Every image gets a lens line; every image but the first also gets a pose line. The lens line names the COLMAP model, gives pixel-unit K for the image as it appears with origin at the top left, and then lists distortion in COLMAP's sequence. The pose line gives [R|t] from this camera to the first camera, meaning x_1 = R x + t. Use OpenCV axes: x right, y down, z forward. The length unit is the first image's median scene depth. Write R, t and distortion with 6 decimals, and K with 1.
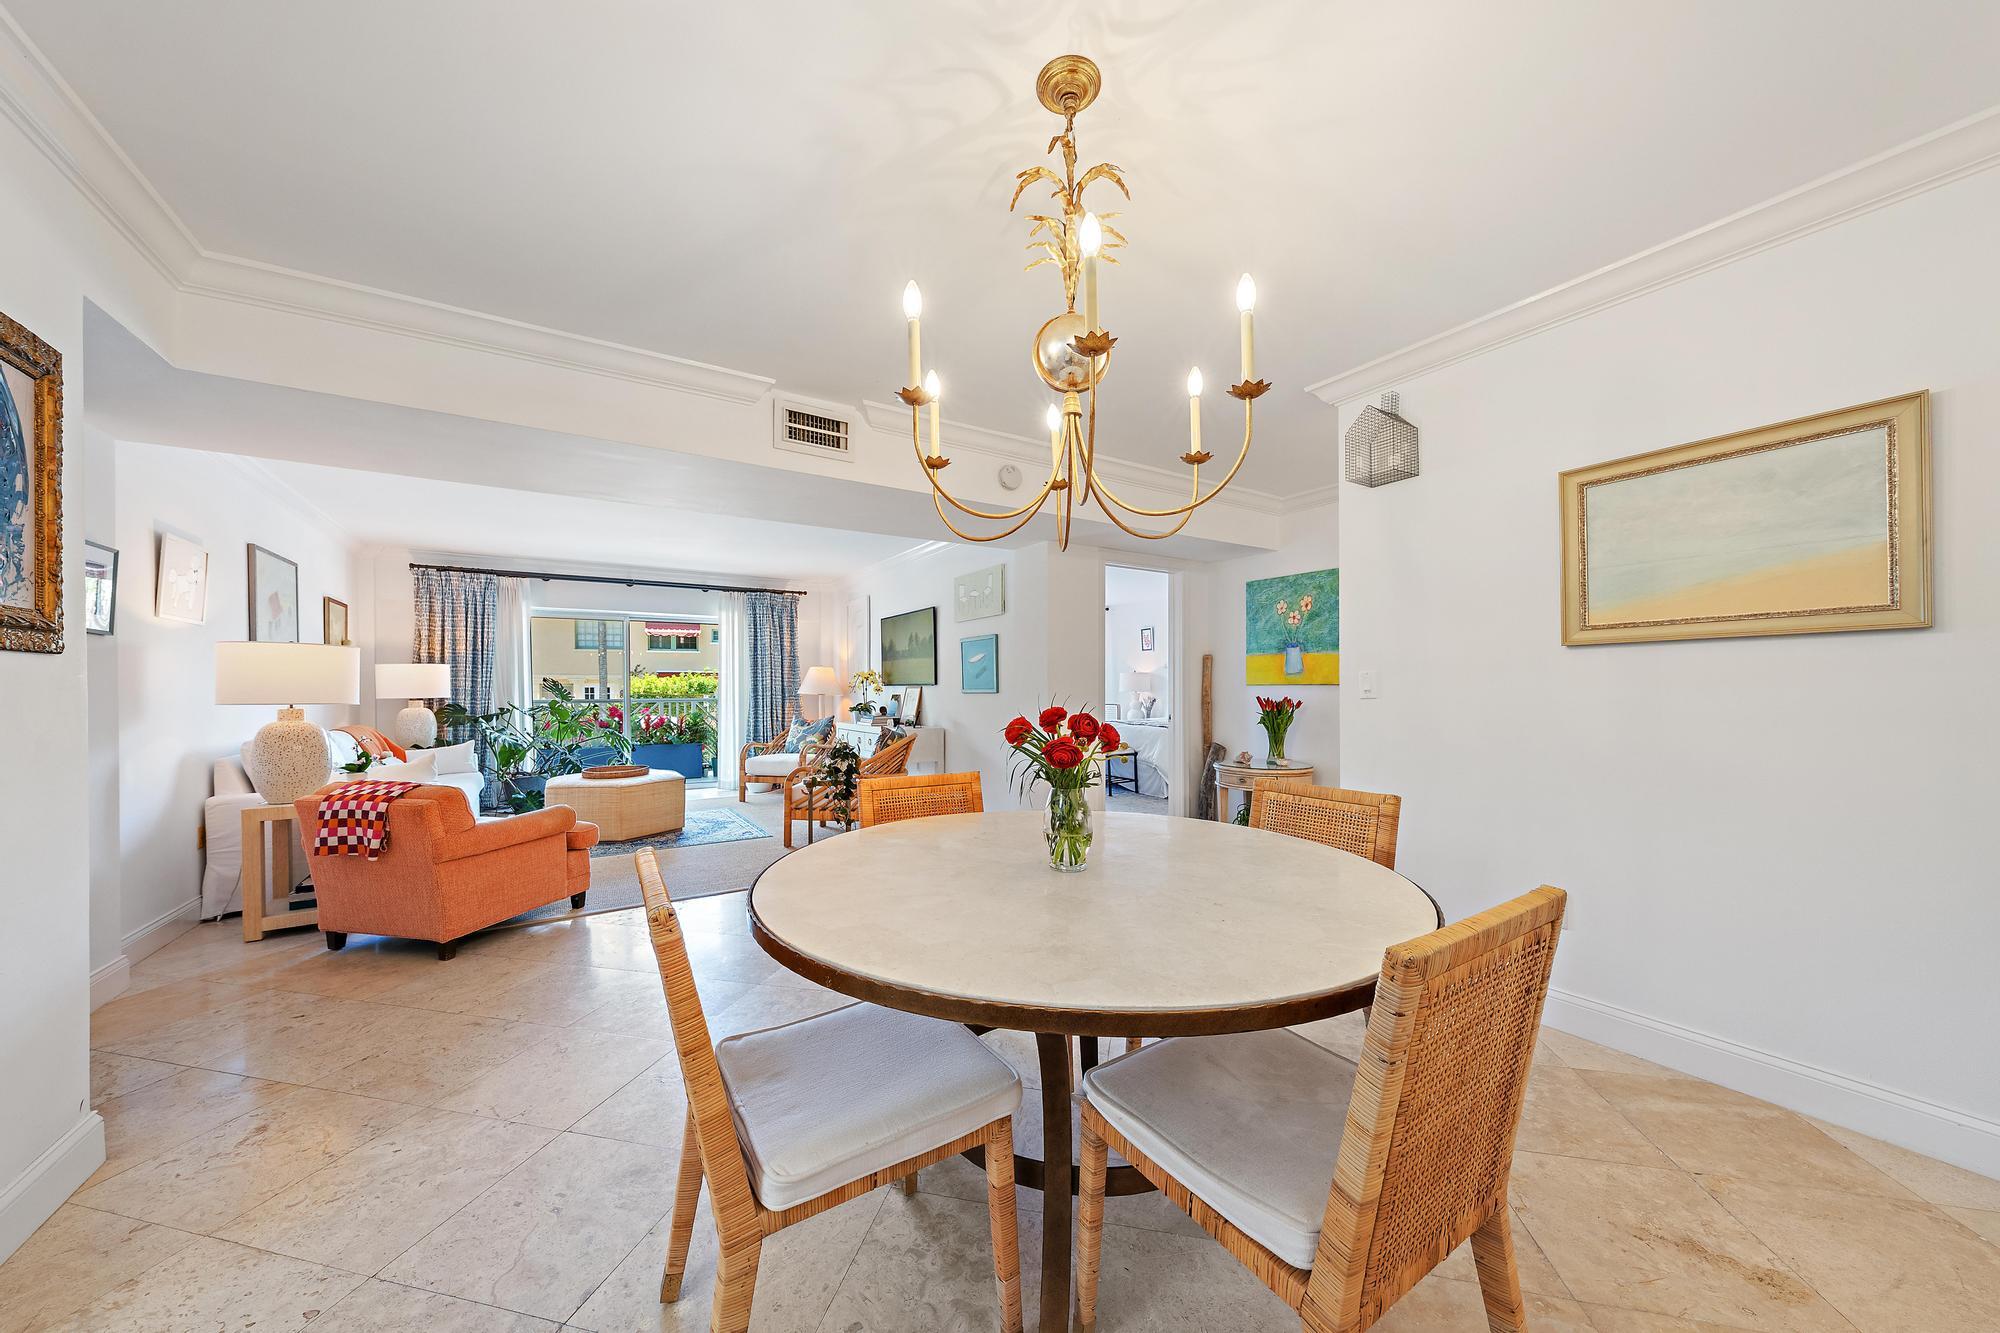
lens RADIAL K [[677.1, 0, 1003.2], [0, 677.1, 687.5], [0, 0, 1]] dist [-0.001695, -0.000162]
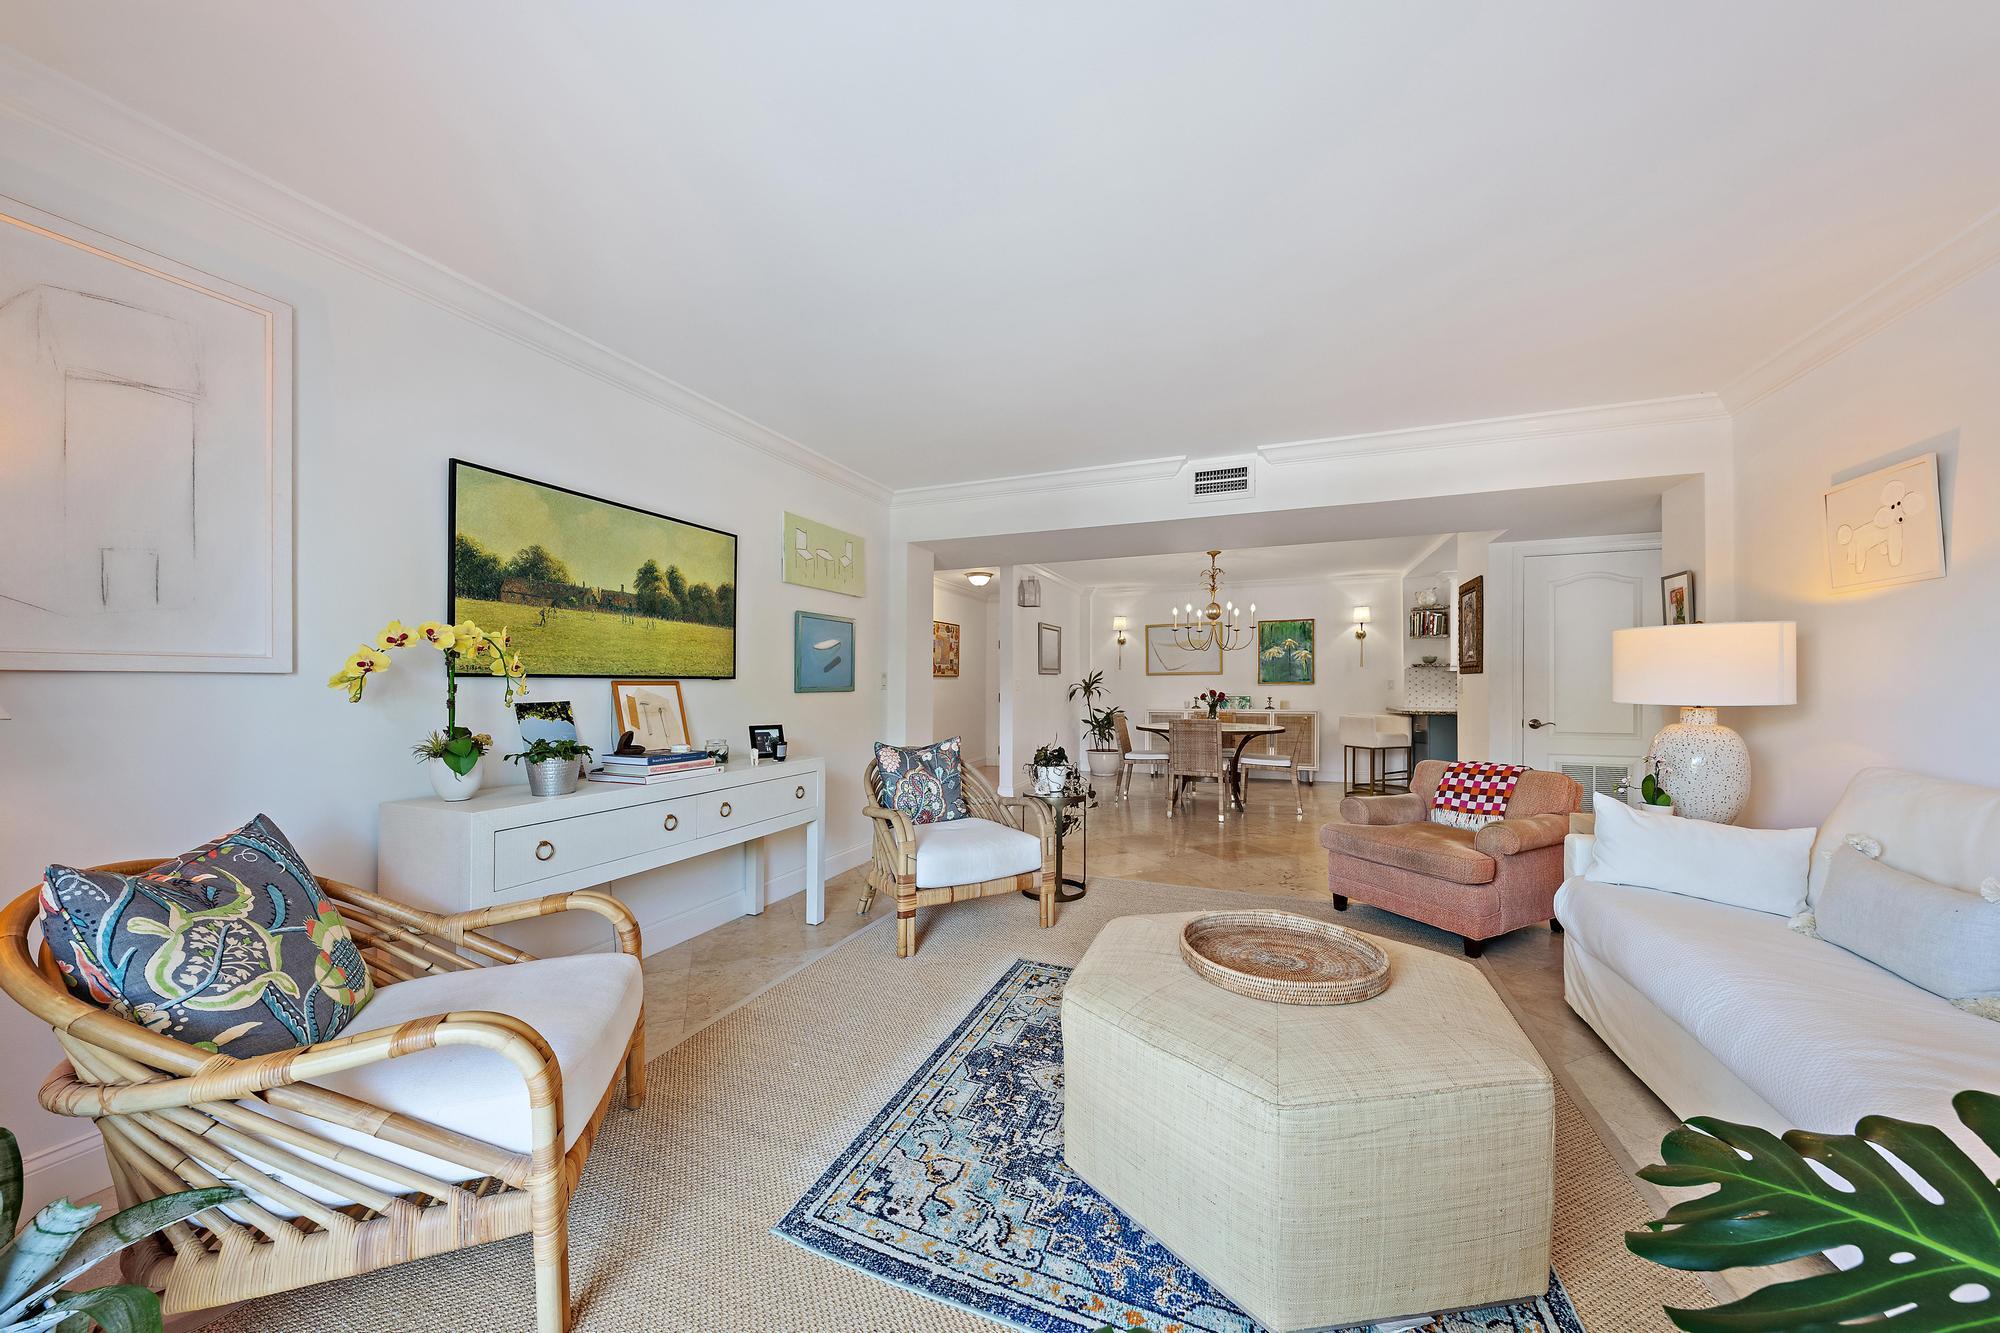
lens RADIAL K [[677.1, 0, 1010.3], [0, 677.1, 677.6], [0, 0, 1]] dist [-0.001695, -0.000162]
pose [[-0.610116, 0.010601, 0.792241, -0.859262], [-0.002960, 0.999873, -0.015659, 0.003542], [-0.792307, -0.011899, -0.610007, 1.499736]]
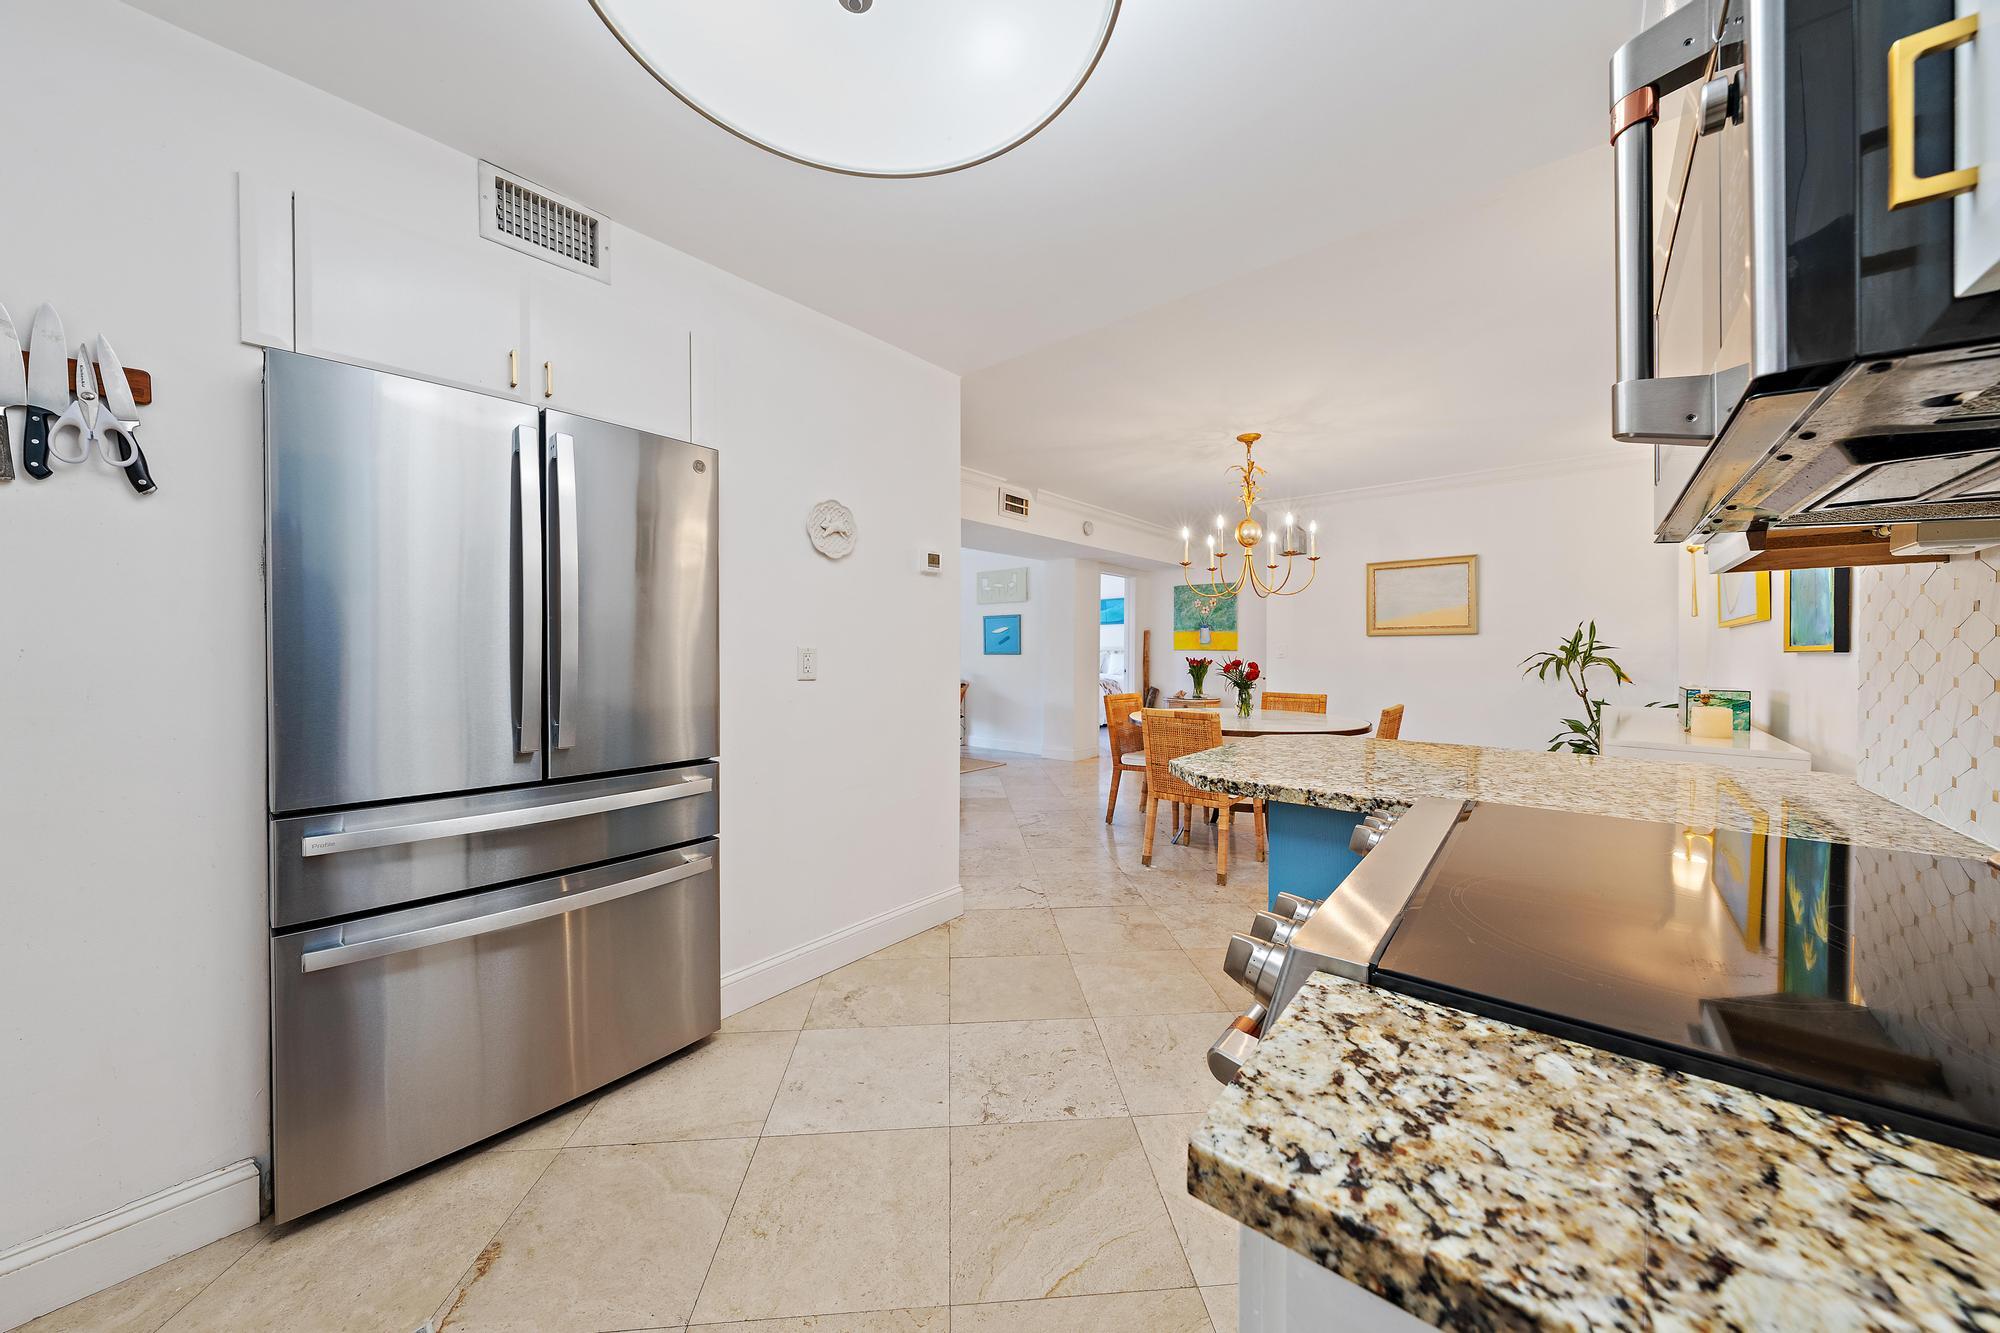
lens RADIAL K [[677.1, 0, 999.9], [0, 677.1, 655.2], [0, 0, 1]] dist [-0.001695, -0.000162]
pose [[0.953739, 0.003312, 0.300618, -0.551167], [-0.006186, 0.999944, 0.008611, -0.002981], [-0.300572, -0.010072, 0.953706, -0.436396]]
